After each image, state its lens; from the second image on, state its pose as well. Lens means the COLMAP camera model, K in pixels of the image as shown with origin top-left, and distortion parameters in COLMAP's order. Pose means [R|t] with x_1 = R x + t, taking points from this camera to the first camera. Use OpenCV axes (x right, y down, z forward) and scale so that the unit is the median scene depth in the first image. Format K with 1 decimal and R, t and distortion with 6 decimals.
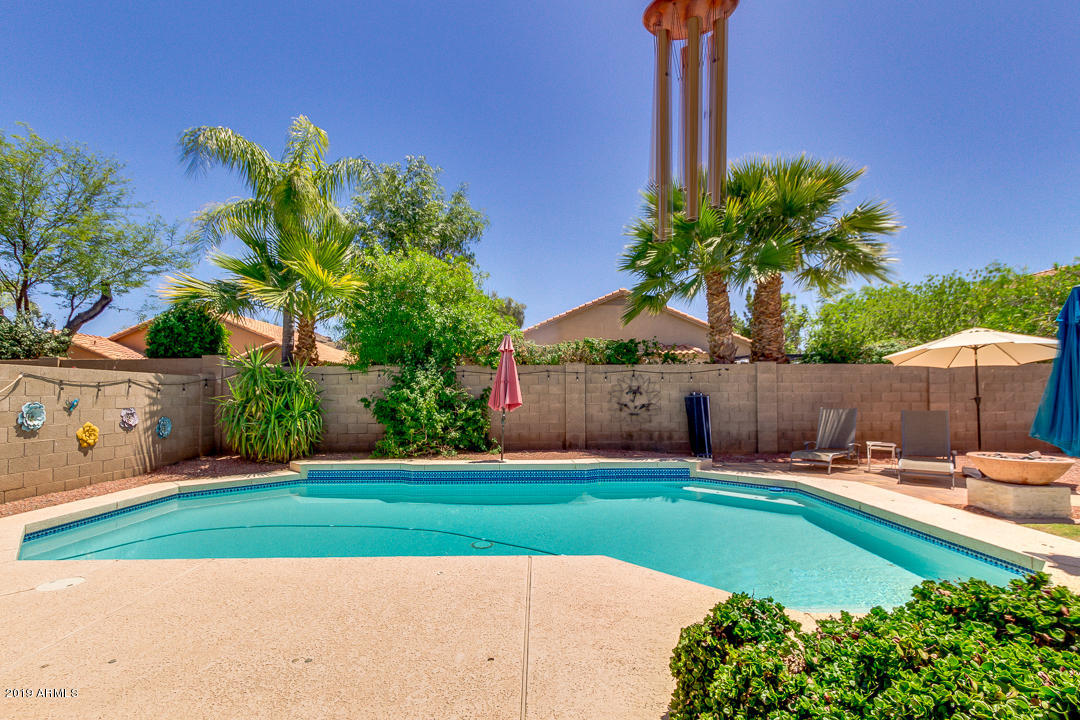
lens RADIAL K [[502.0, 0, 534.5], [0, 502.0, 377.9], [0, 0, 1]] dist [0.019273, -0.007664]
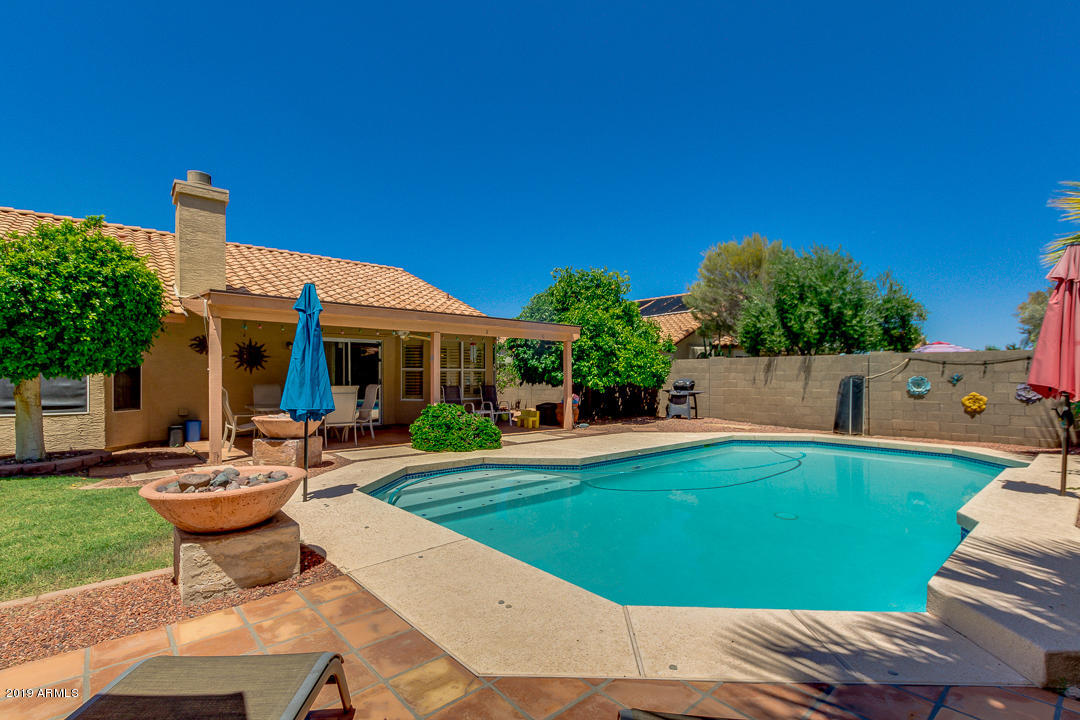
lens RADIAL K [[502.0, 0, 534.5], [0, 502.0, 377.9], [0, 0, 1]] dist [0.019273, -0.007664]
pose [[-0.747015, 0.005976, -0.664780, 0.581370], [0.026209, 0.999447, -0.020467, 0.034698], [0.664290, -0.032712, -0.746759, 0.886179]]
